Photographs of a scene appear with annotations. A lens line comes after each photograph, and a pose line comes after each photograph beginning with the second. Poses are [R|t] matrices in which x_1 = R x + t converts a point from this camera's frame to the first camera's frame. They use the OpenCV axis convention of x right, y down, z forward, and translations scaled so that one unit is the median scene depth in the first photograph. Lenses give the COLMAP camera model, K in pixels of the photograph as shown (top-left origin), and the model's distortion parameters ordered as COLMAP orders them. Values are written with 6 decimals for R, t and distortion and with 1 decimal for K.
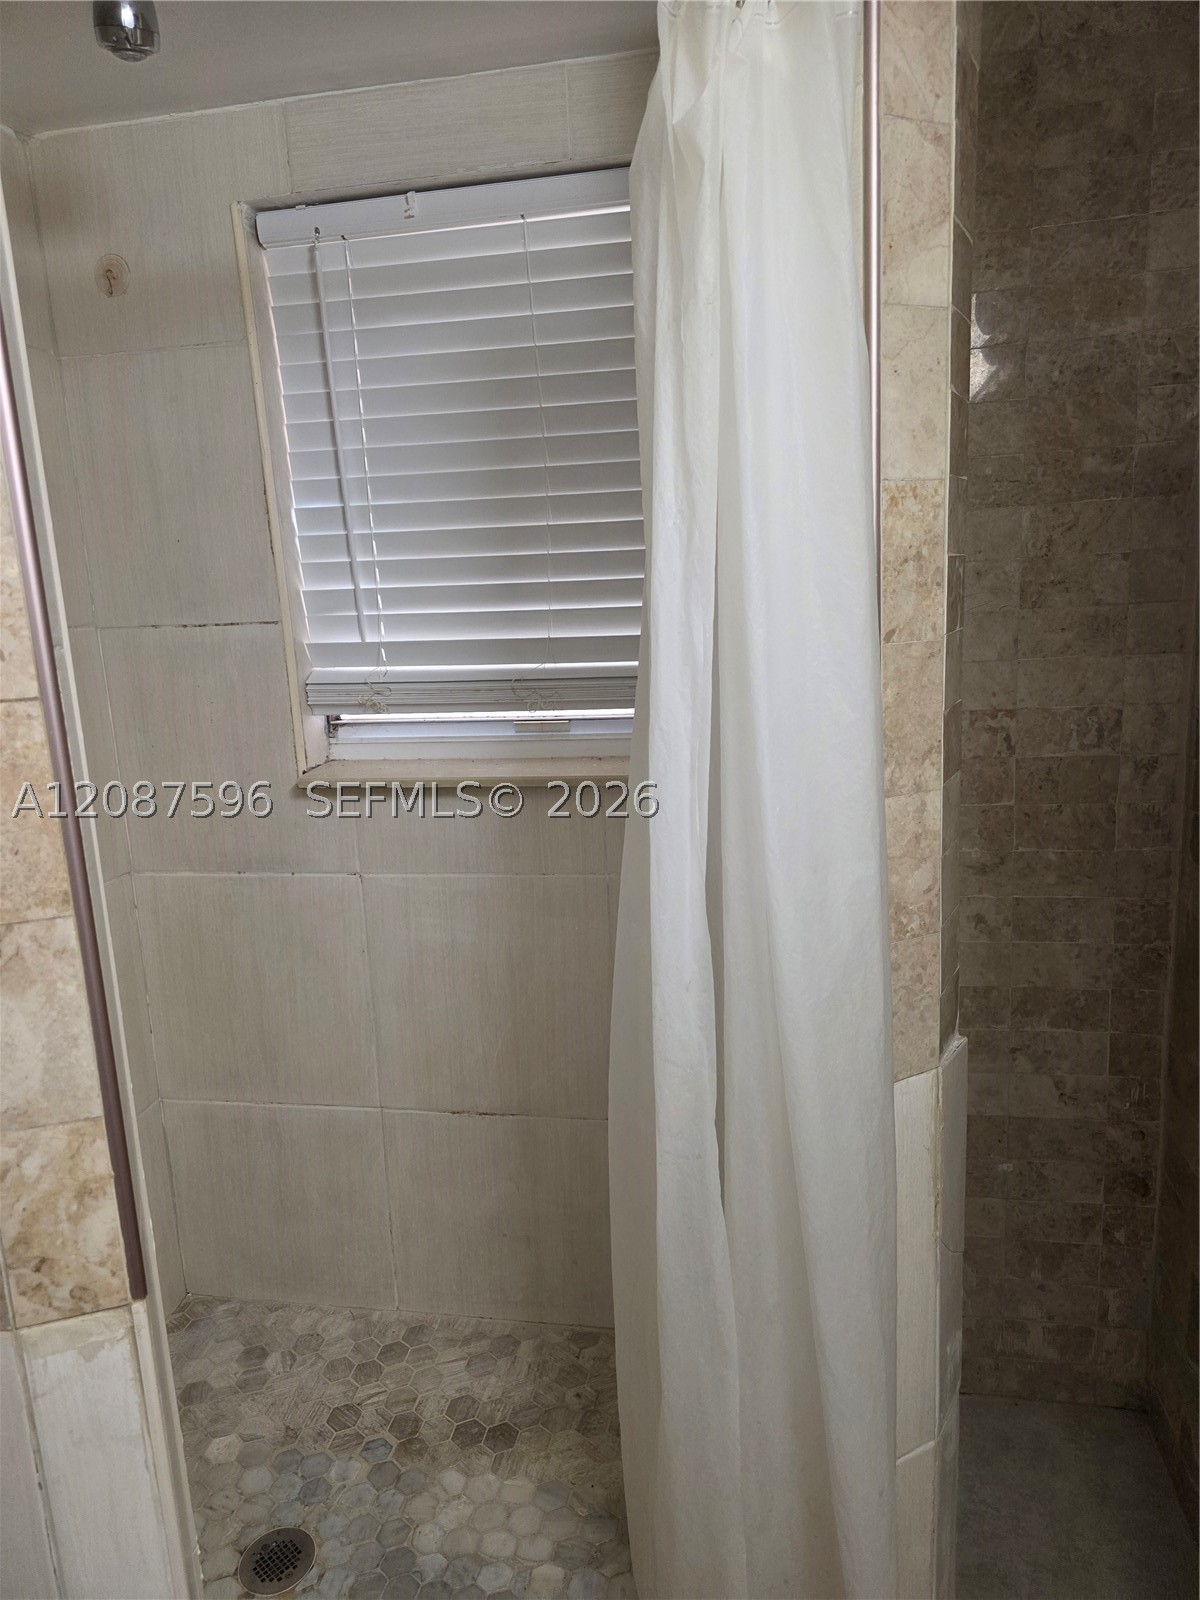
lens RADIAL K [[1064.0, 0, 614.8], [0, 1064.0, 814.1], [0, 0, 1]] dist [0.053916, -0.040744]
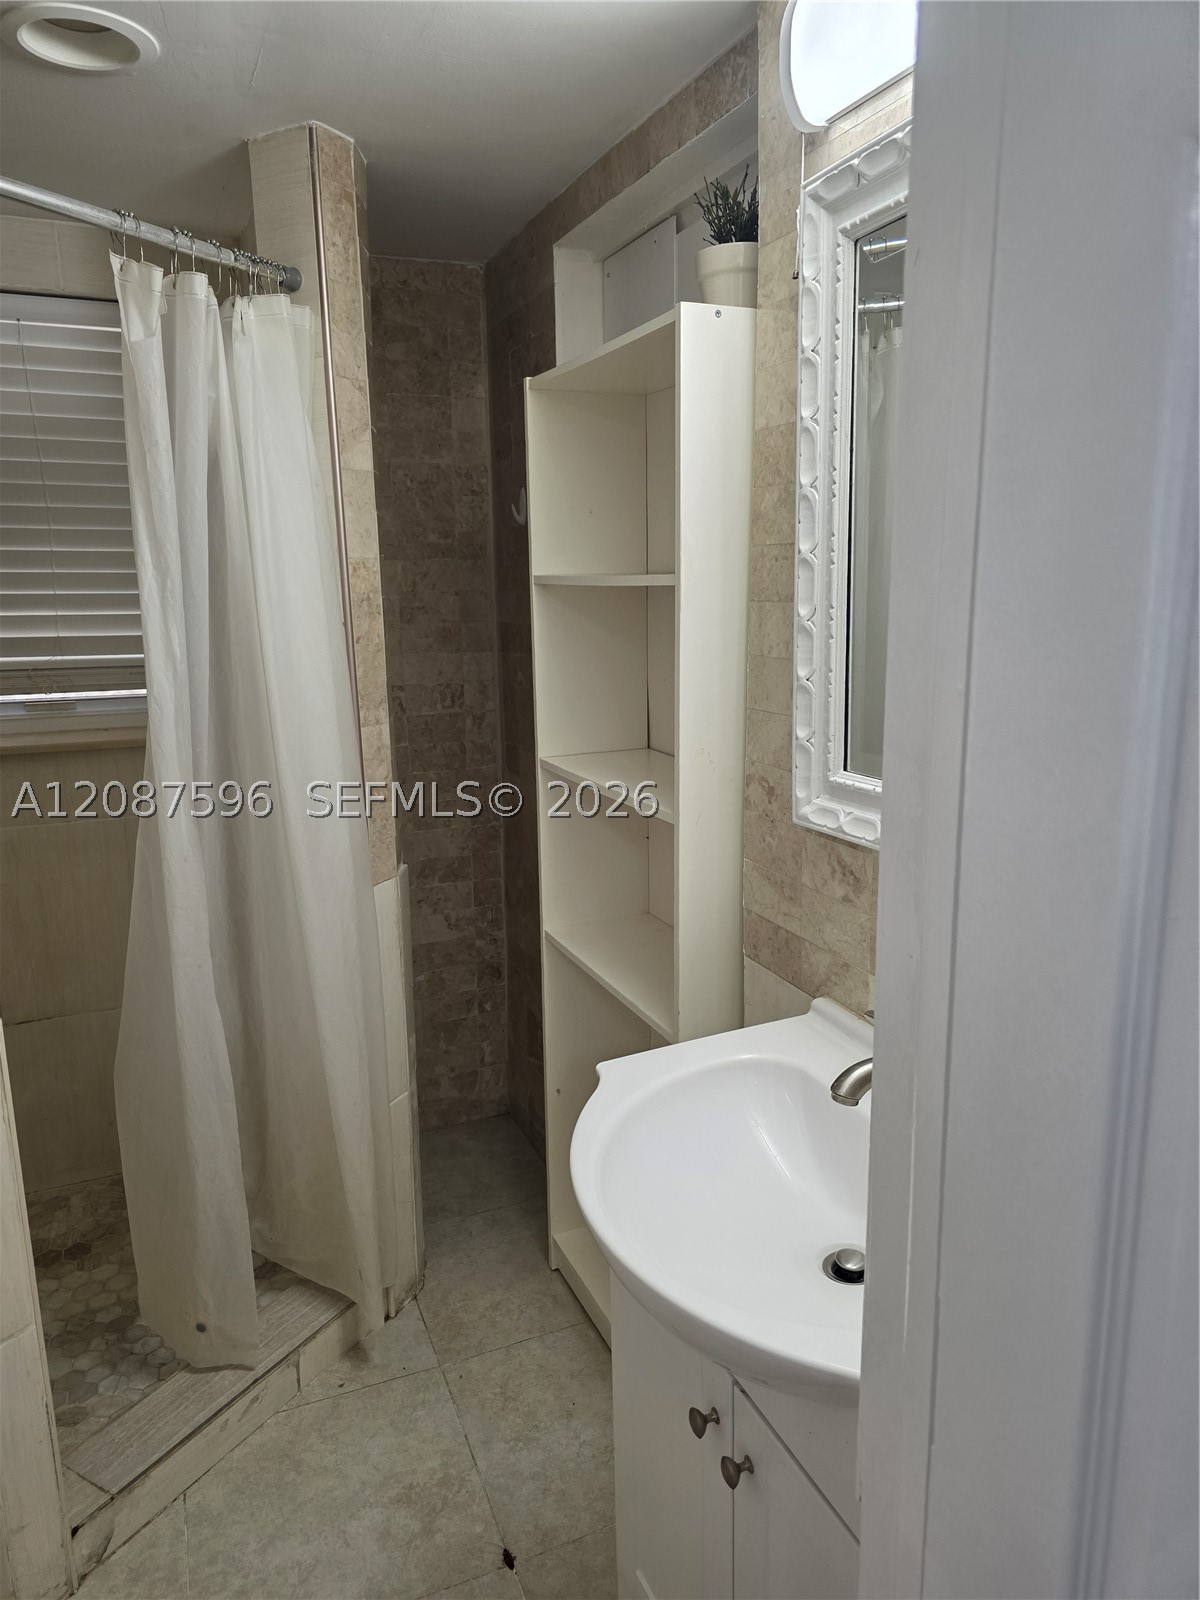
lens RADIAL K [[1064.0, 0, 614.8], [0, 1064.0, 814.1], [0, 0, 1]] dist [0.053916, -0.040744]
pose [[0.823049, -0.085253, 0.561536, -0.285323], [0.085057, 0.996022, 0.026549, 0.079824], [-0.561566, 0.025912, 0.827026, -0.504844]]
